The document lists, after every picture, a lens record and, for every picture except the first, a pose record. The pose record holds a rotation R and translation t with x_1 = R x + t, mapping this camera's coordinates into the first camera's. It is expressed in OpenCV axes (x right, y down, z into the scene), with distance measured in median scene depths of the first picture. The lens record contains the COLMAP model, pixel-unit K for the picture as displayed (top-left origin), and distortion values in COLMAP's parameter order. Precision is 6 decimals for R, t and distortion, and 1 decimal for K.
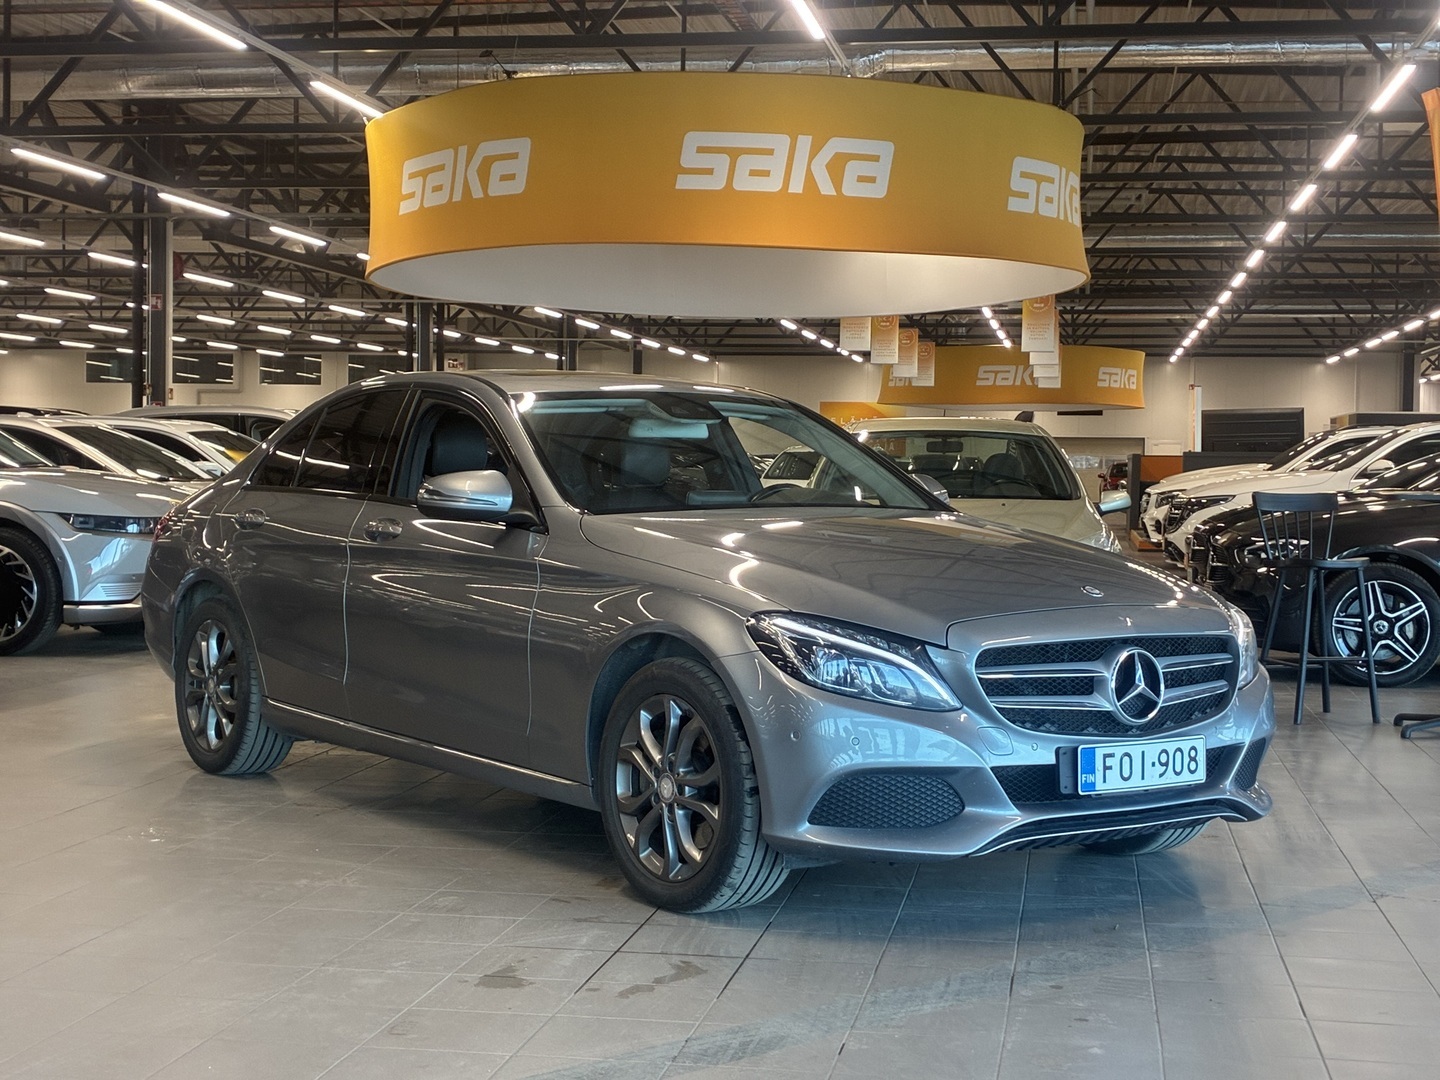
lens RADIAL K [[2174.0, 0, 720.0], [0, 2174.0, 540.0], [0, 0, 1]] dist [0.042156, 0.008442]
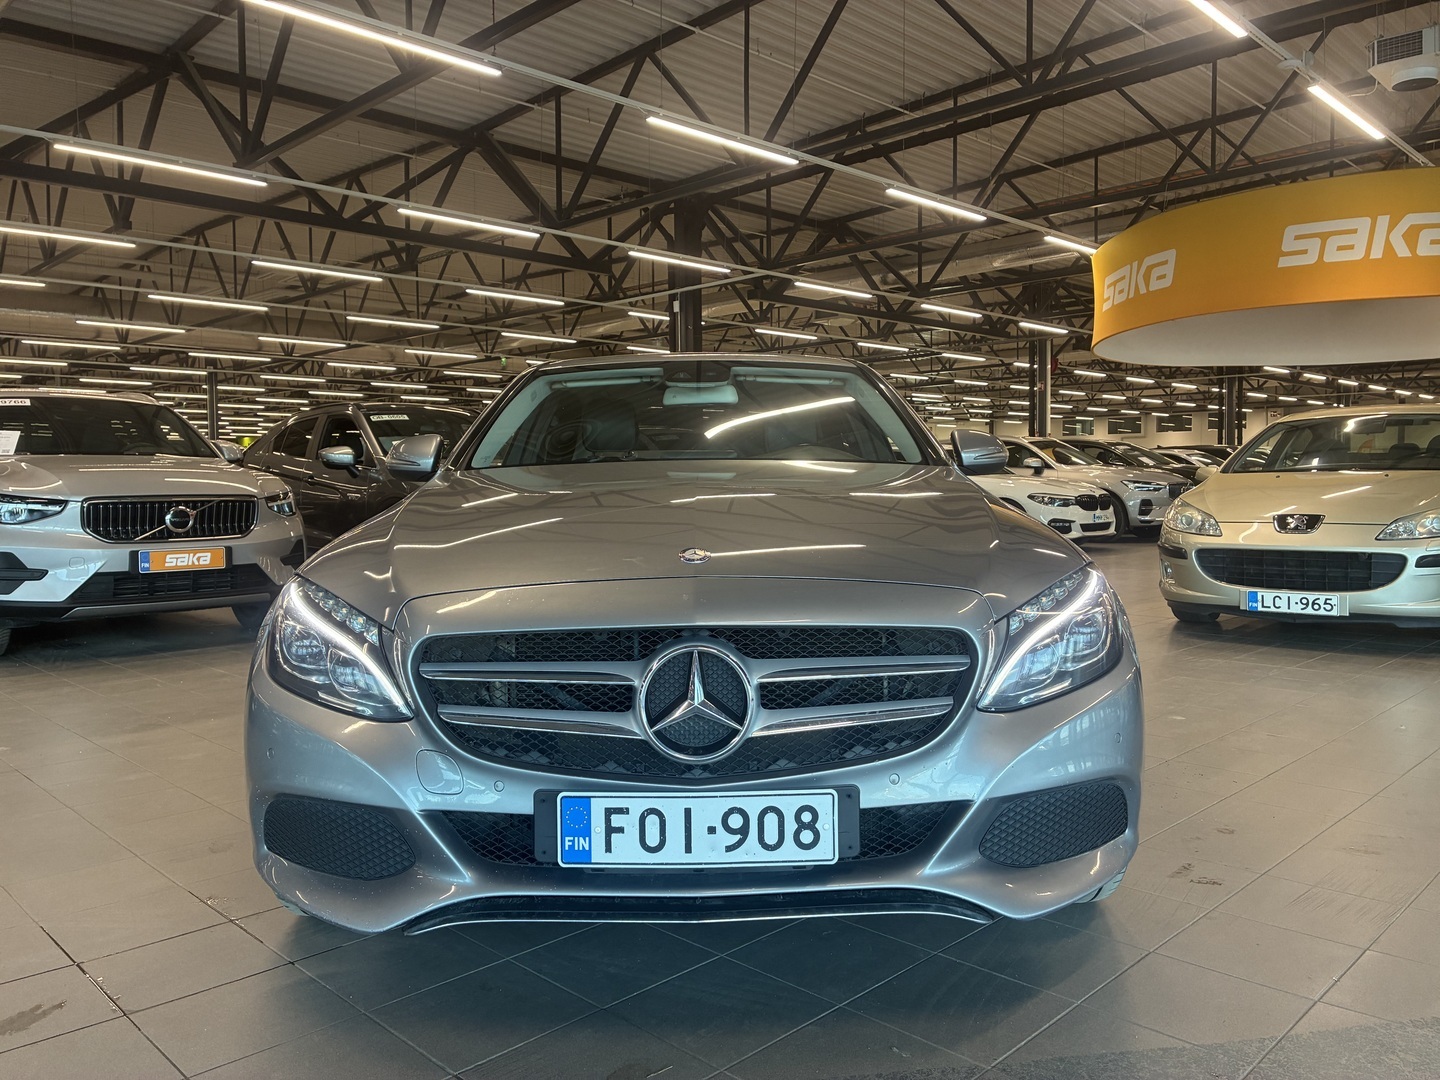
lens RADIAL K [[1095.0, 0, 720.0], [0, 1095.0, 540.0], [0, 0, 1]] dist [0.026822, 0.000912]
pose [[0.817454, 0.007202, -0.575949, 0.364508], [0.003678, 0.999836, 0.017722, 0.012334], [0.575983, -0.016605, 0.817293, 0.704584]]
